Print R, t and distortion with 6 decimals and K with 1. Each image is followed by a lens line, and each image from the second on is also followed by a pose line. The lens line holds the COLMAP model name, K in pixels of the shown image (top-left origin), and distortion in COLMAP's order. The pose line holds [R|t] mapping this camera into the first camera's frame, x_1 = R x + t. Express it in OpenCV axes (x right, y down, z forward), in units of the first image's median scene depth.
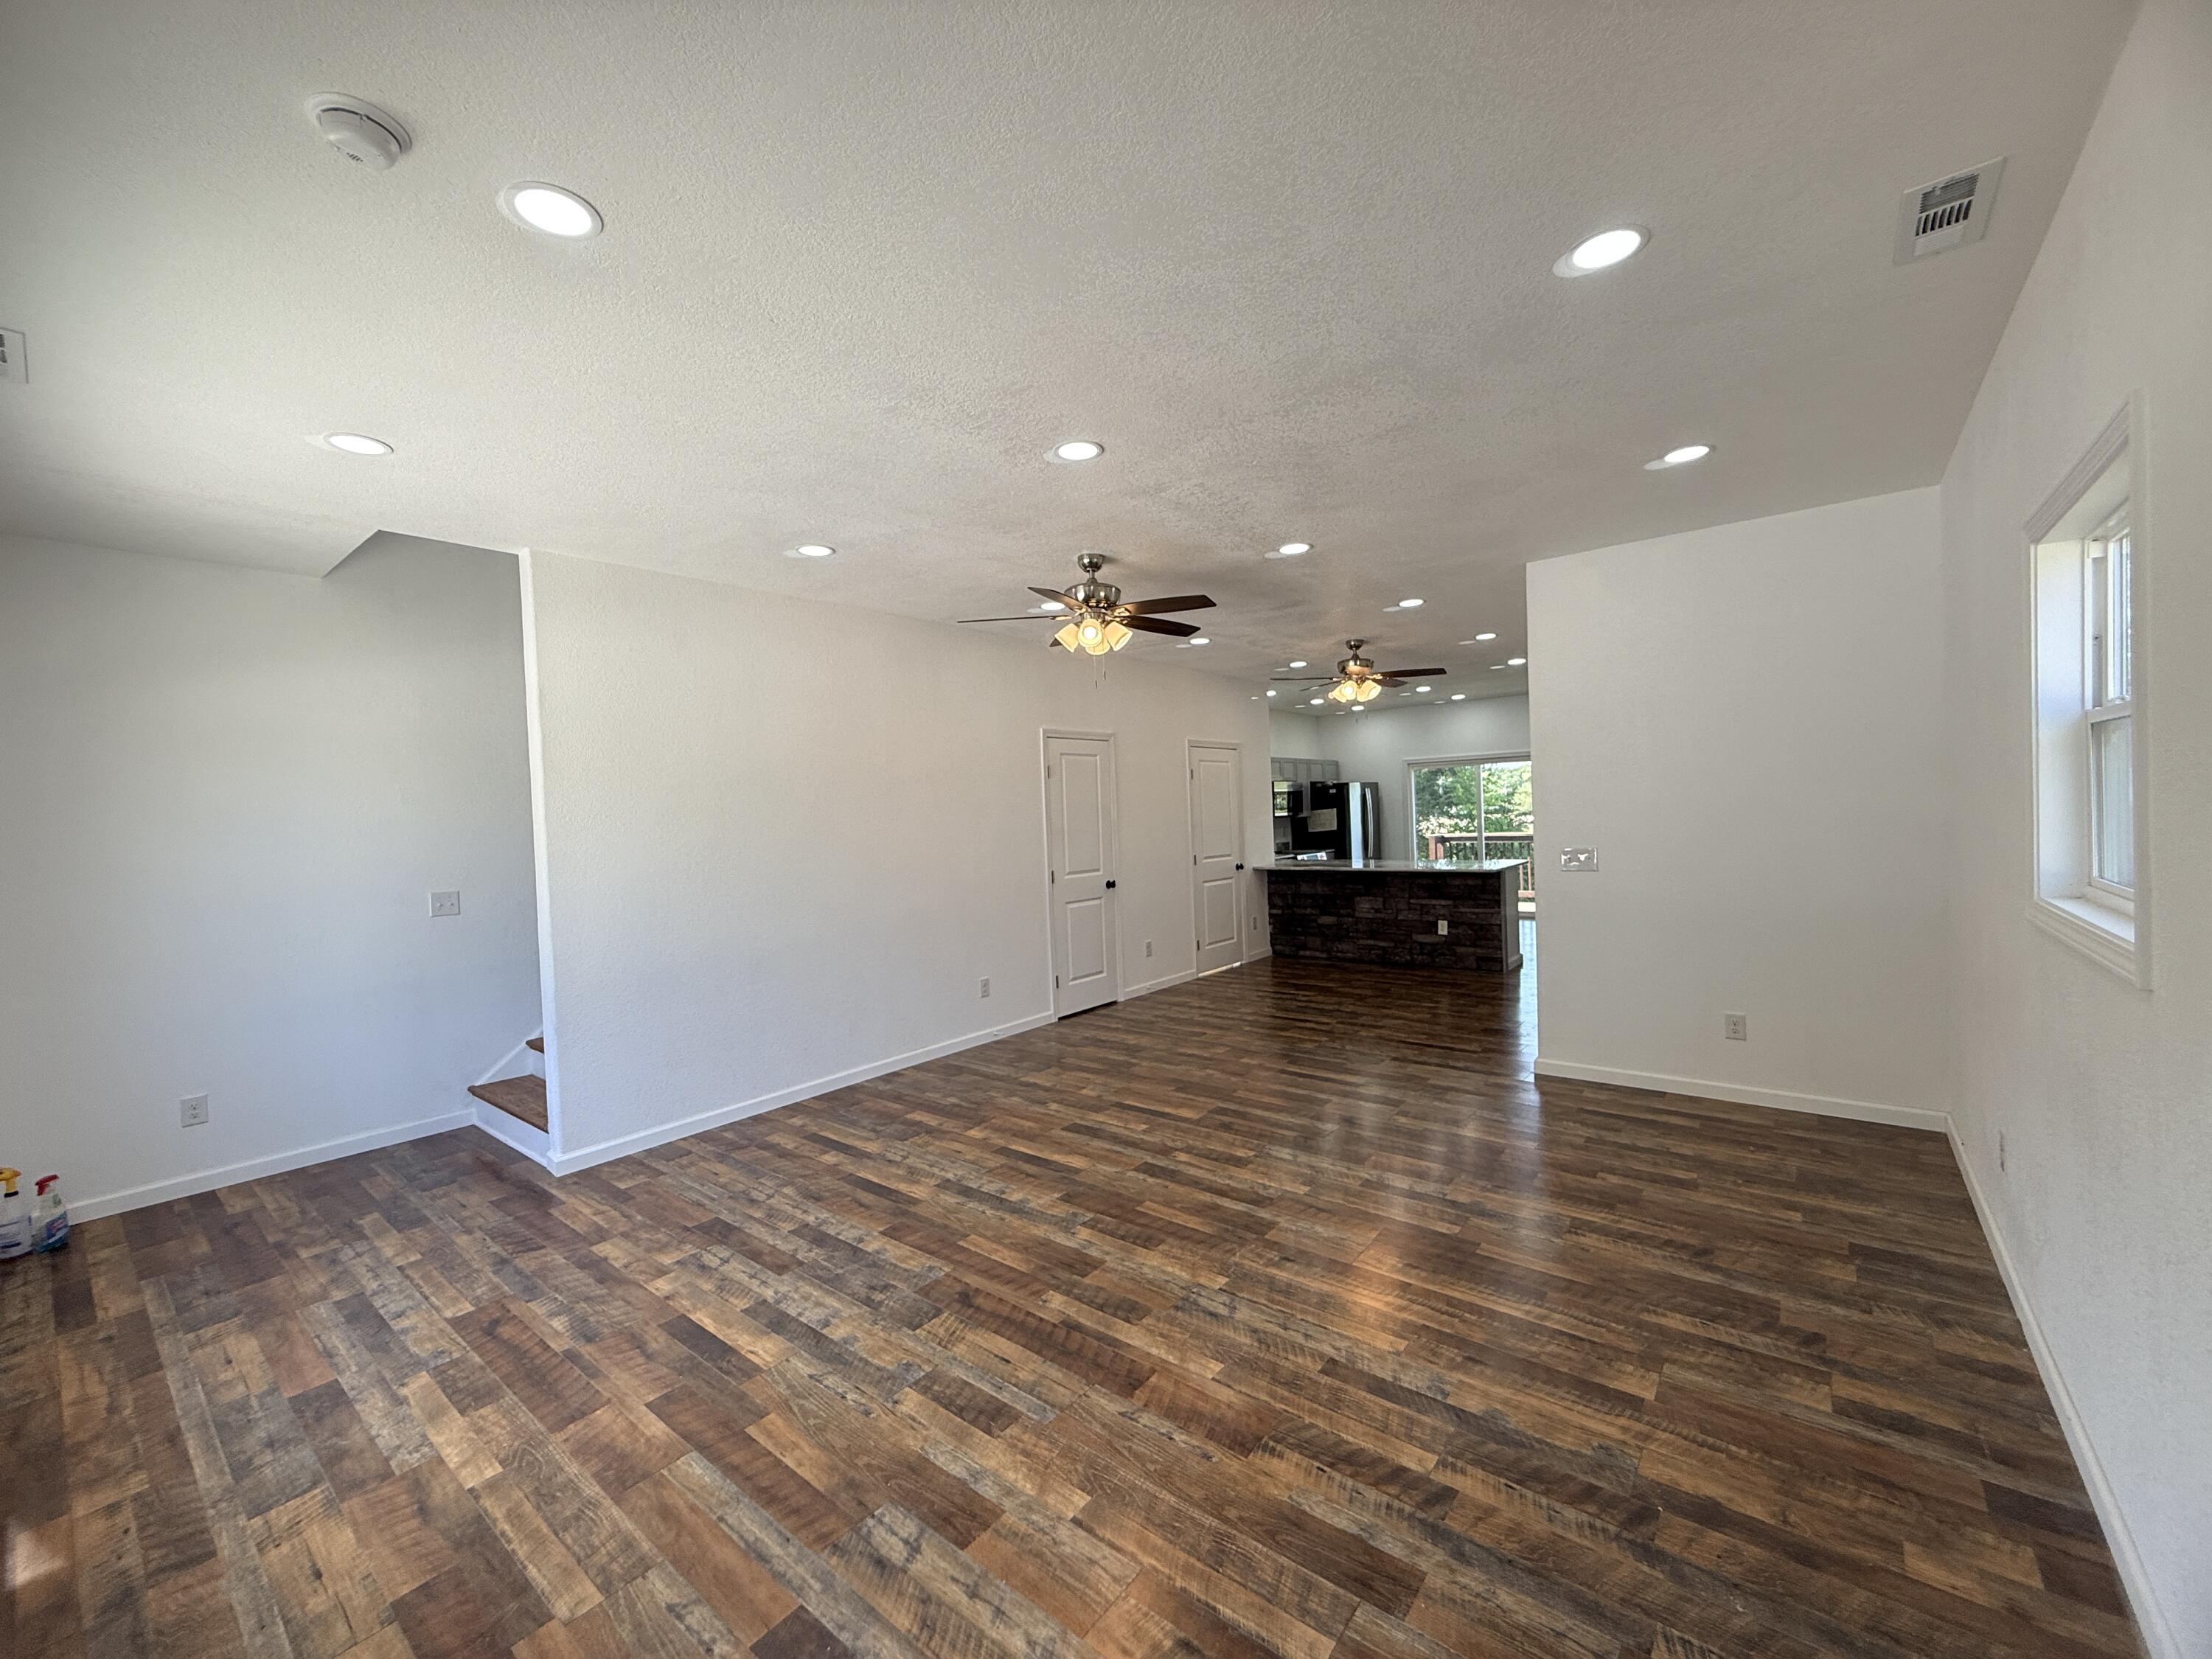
lens RADIAL K [[876.2, 0, 1095.8], [0, 876.2, 835.4], [0, 0, 1]] dist [-0.002482, 0.000485]
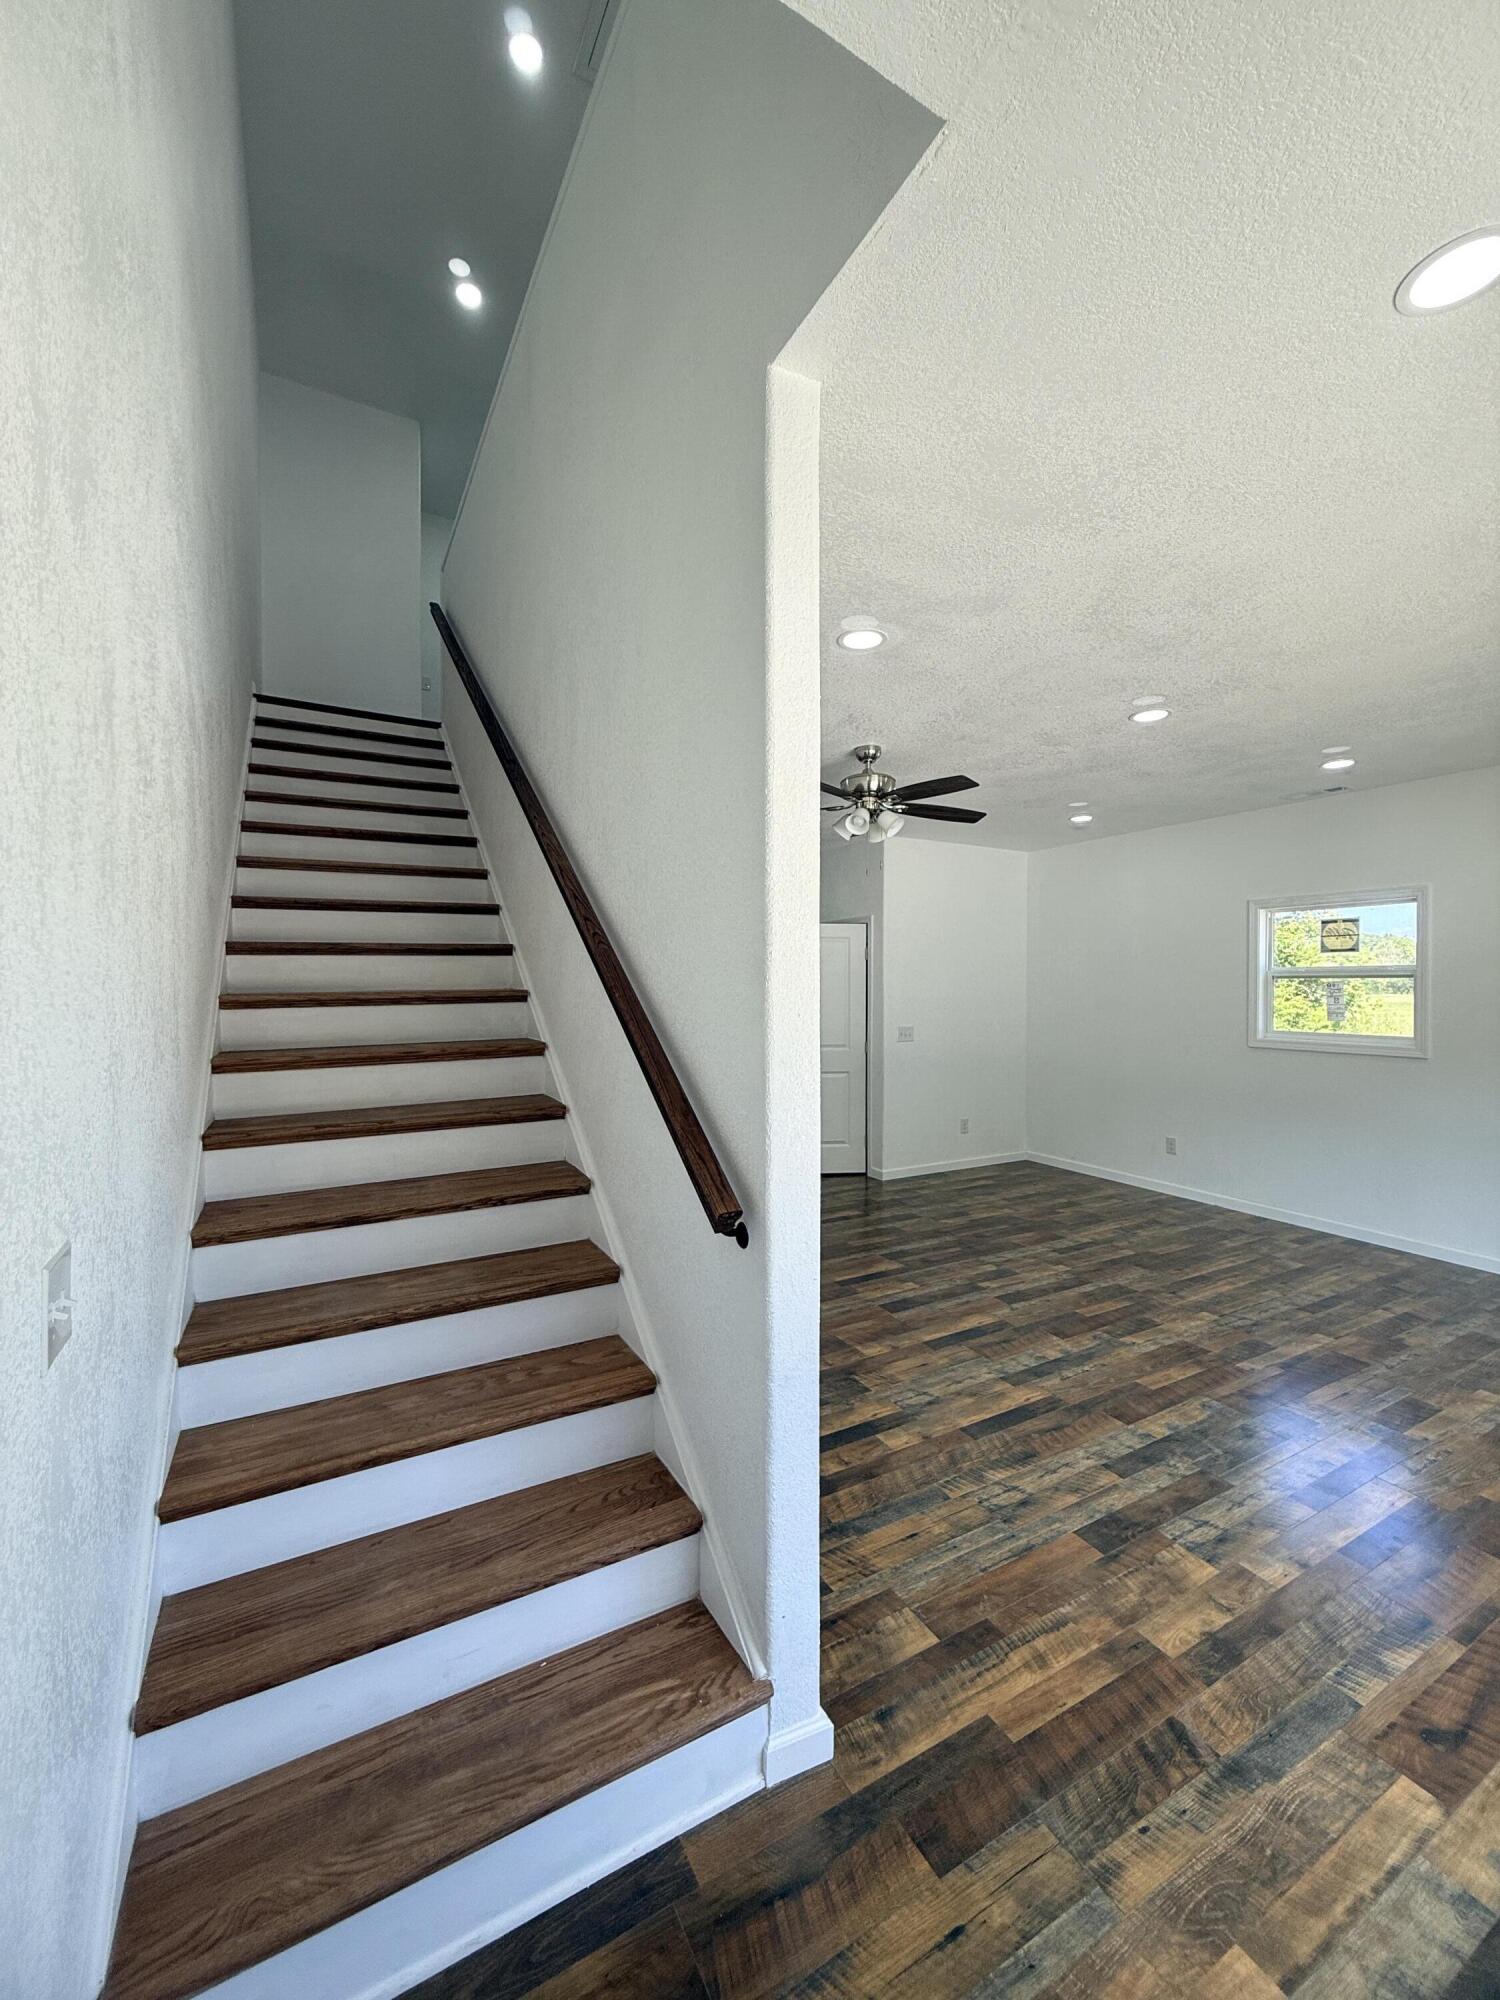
lens RADIAL K [[792.2, 0, 750.0], [0, 792.2, 1000.0], [0, 0, 1]] dist [-0.002482, 0.000485]
pose [[0.376862, 0.020972, 0.926032, -1.212327], [0.007377, 0.999644, -0.025641, 0.001724], [-0.926240, 0.016494, 0.376573, 1.035352]]
